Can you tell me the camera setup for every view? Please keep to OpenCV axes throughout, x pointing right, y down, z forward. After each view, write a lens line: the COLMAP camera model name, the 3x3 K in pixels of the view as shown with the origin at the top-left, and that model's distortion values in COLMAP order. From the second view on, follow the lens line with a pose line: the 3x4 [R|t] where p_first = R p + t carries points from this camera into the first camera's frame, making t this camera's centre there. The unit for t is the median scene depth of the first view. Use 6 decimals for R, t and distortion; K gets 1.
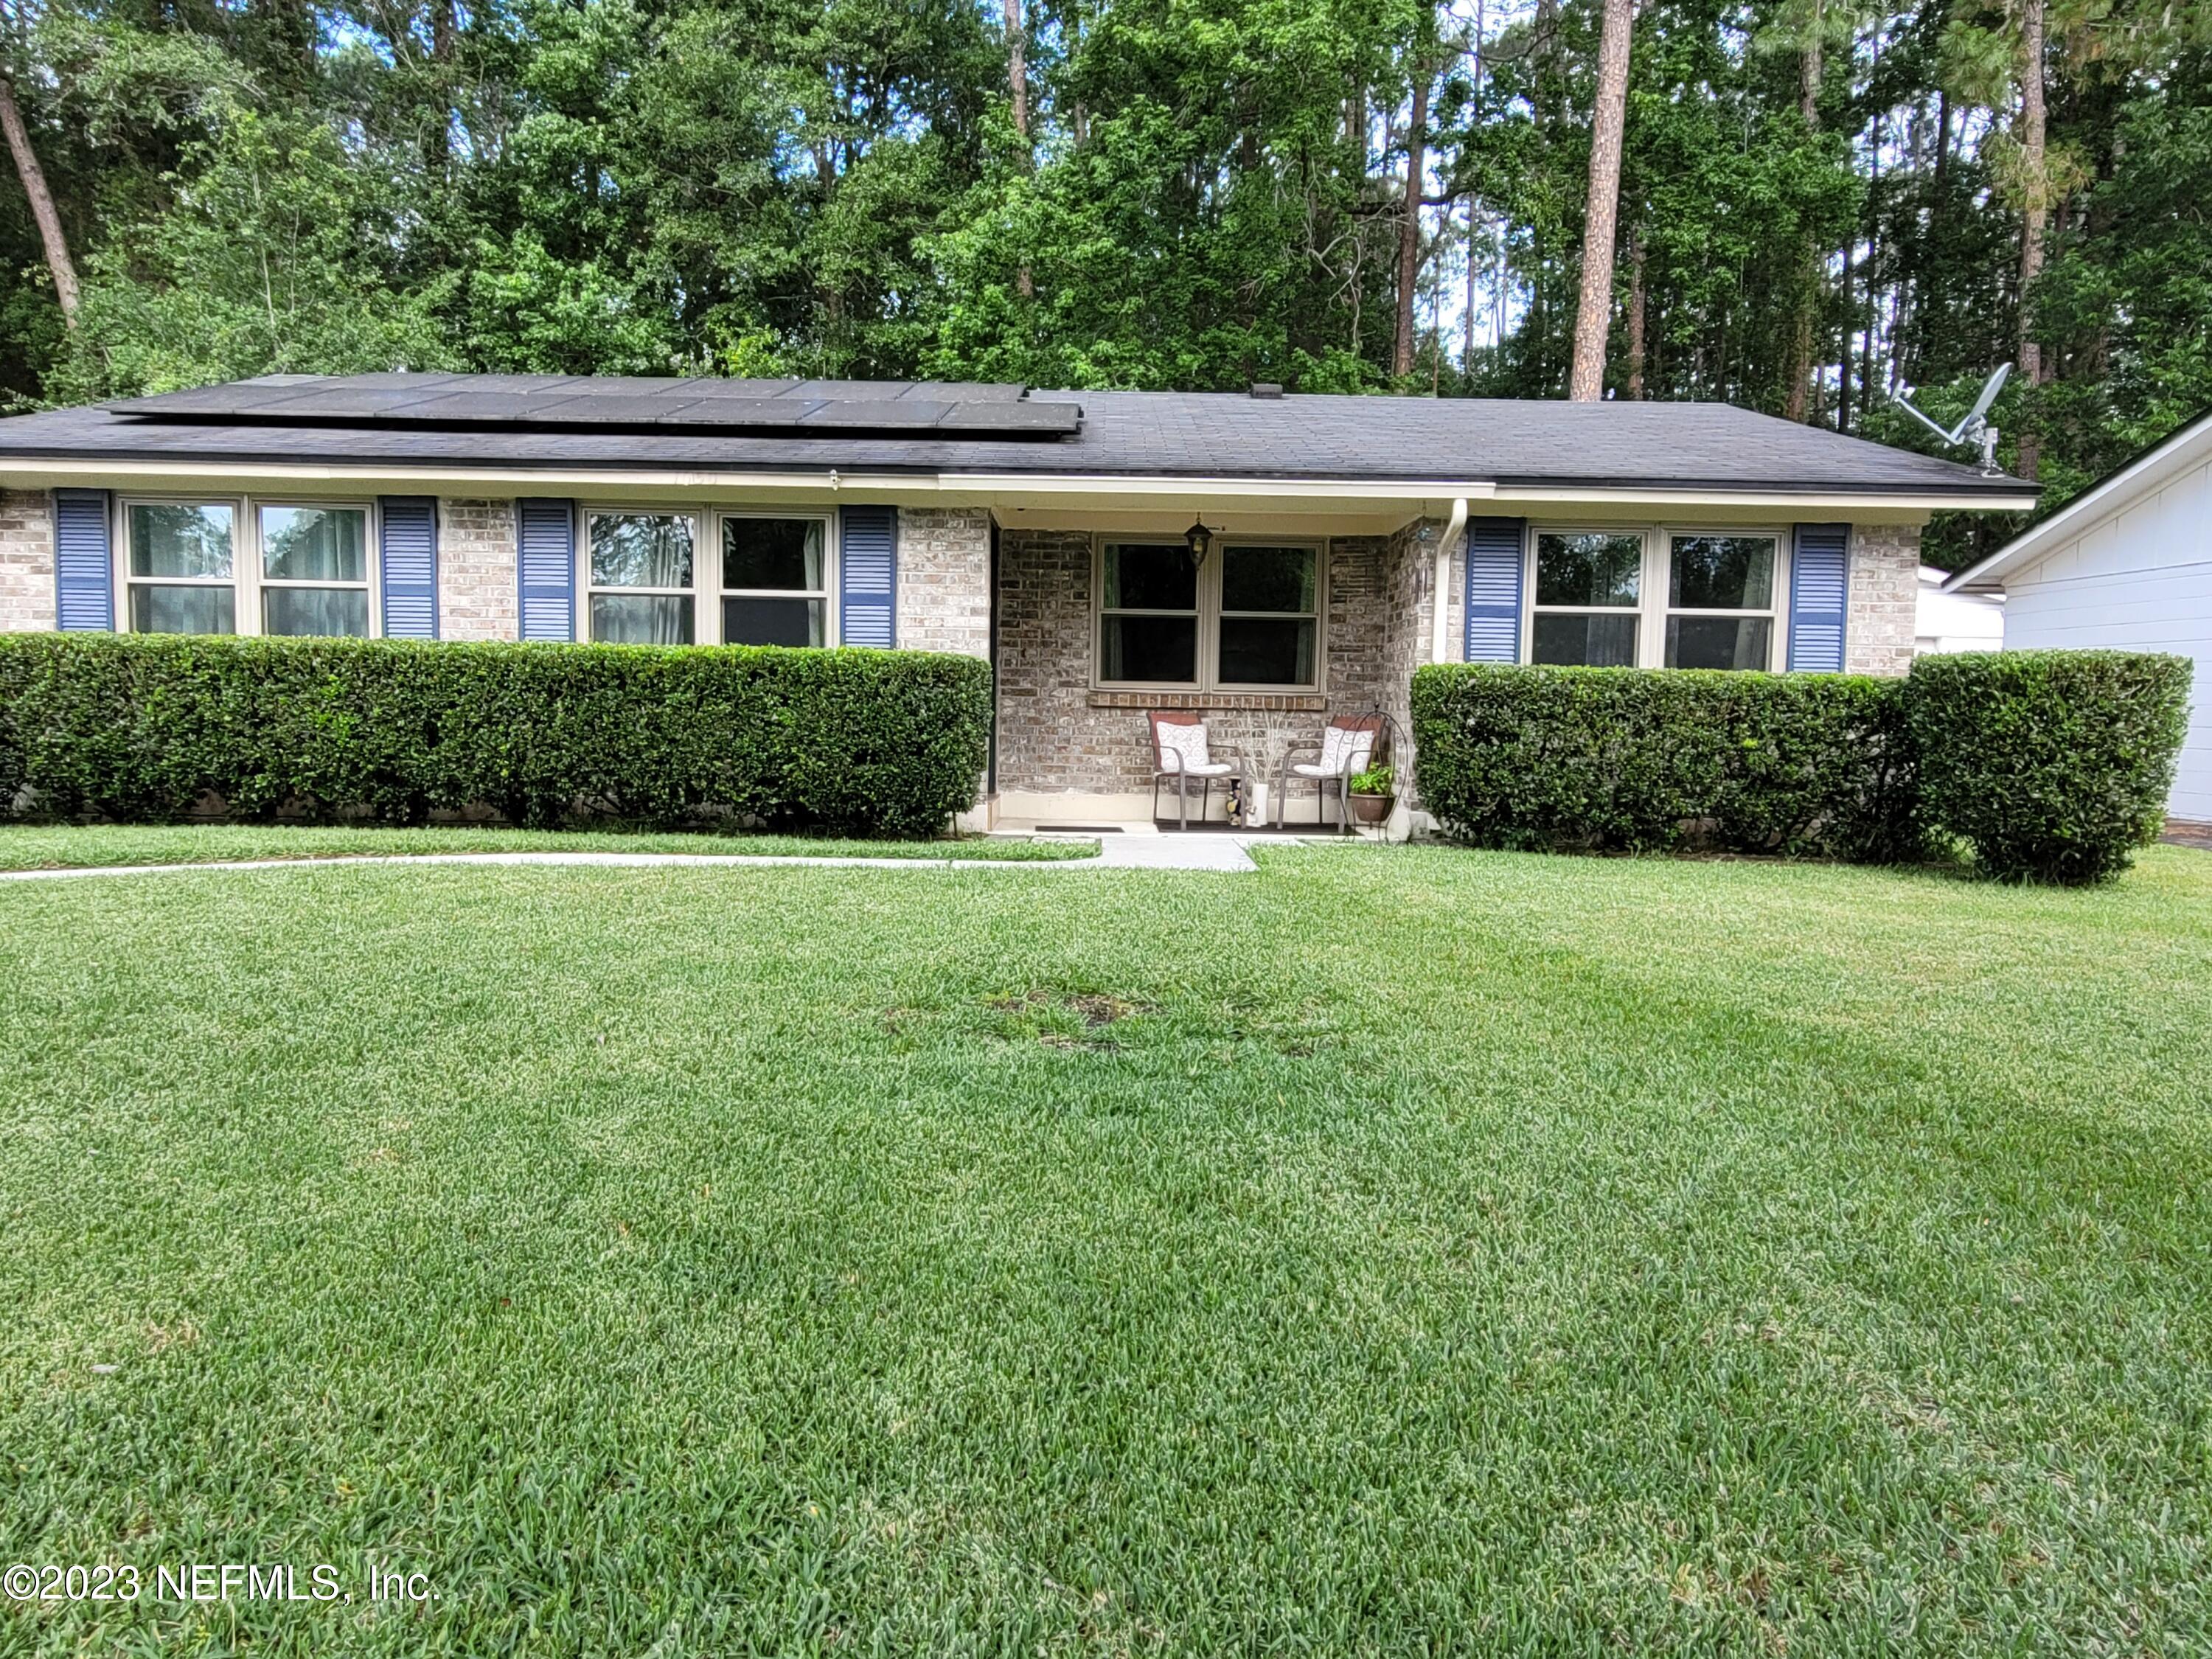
lens RADIAL K [[1054.7, 0, 1120.0], [0, 1054.7, 833.6], [0, 0, 1]] dist [0.002663, -0.004972]
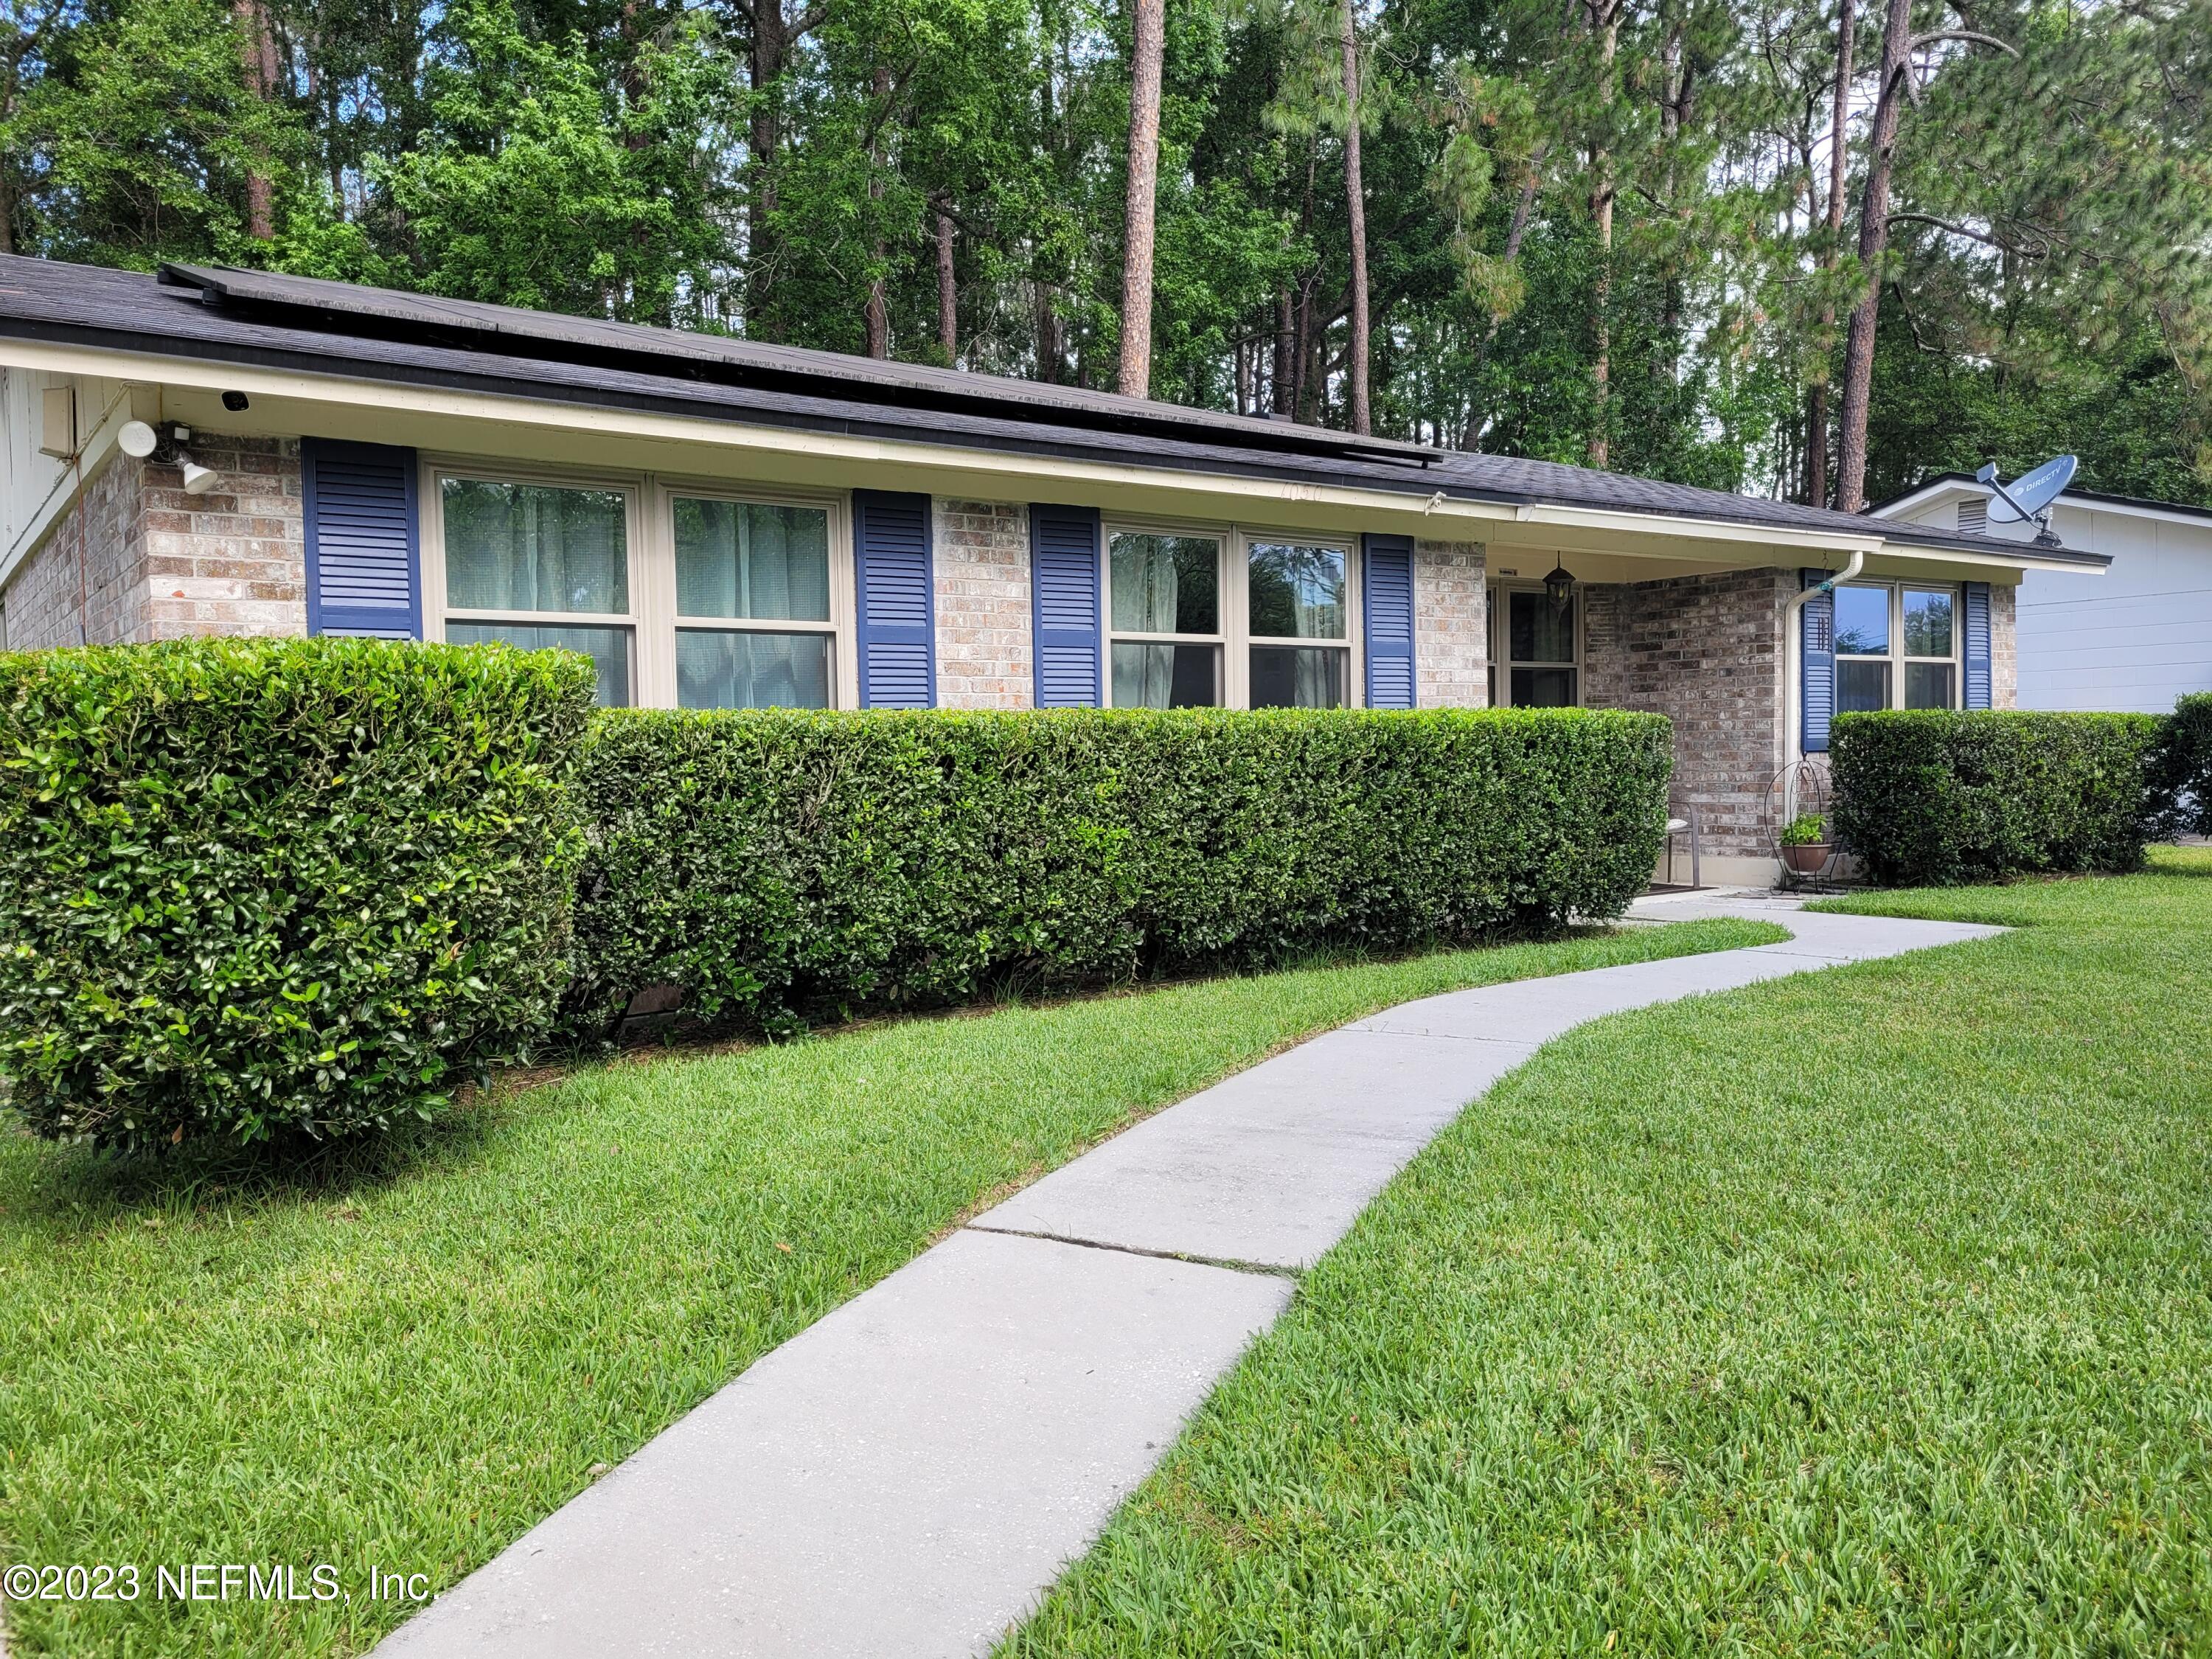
lens RADIAL K [[1663.5, 0, 1099.3], [0, 1663.5, 827.5], [0, 0, 1]] dist [0.053130, -0.053611]
pose [[0.814523, -0.063234, 0.576675, -1.167081], [0.113047, 0.992287, -0.050866, -0.048627], [-0.569011, 0.106622, 0.815389, 0.111862]]
